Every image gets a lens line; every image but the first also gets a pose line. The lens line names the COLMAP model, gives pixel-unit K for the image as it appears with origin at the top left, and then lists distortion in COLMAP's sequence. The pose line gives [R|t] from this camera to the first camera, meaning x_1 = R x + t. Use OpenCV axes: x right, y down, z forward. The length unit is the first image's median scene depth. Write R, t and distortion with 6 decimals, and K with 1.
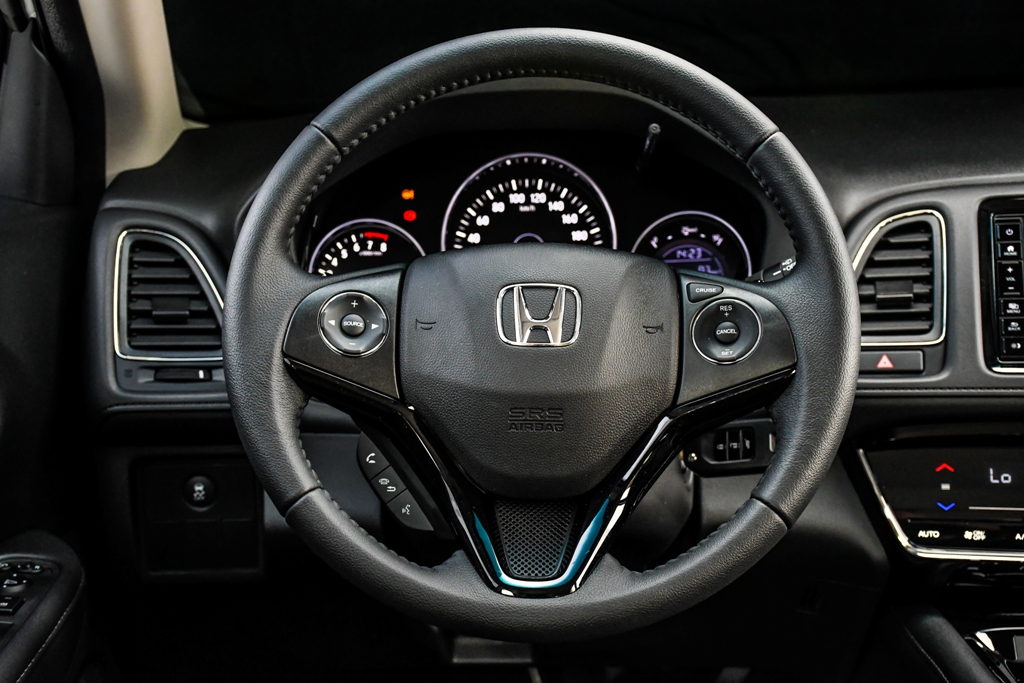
lens RADIAL K [[1681.8, 0, 526.1], [0, 1681.8, 339.2], [0, 0, 1]] dist [0.230244, 0.000000]
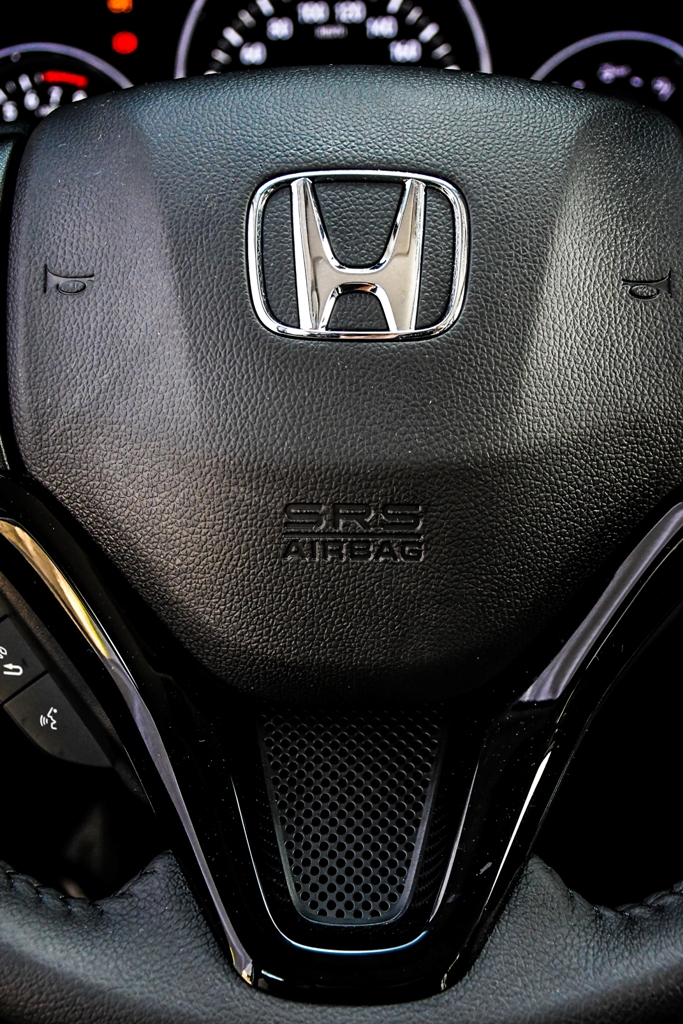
lens RADIAL K [[1387.1, 0, 352.3], [0, 1387.1, 507.3], [0, 0, 1]] dist [0.043234, 0.000000]
pose [[0.999908, -0.010080, 0.009023, 0.002836], [0.007985, 0.978129, 0.207845, -0.023986], [-0.010921, -0.207754, 0.978120, 0.682349]]
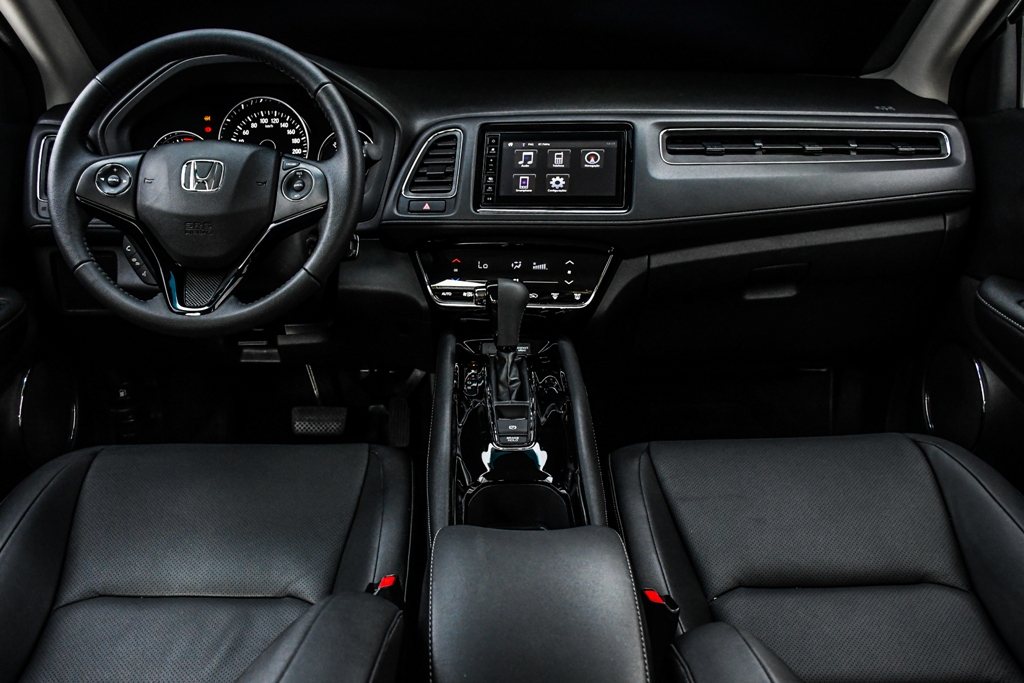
lens RADIAL K [[925.7, 0, 511.0], [0, 925.7, 341.5], [0, 0, 1]] dist [-0.066935, 0.014433]
pose [[0.999803, 0.014129, 0.013908, 0.358381], [-0.015852, 0.991019, 0.132780, 0.029801], [-0.011907, -0.132975, 0.991048, -0.096687]]
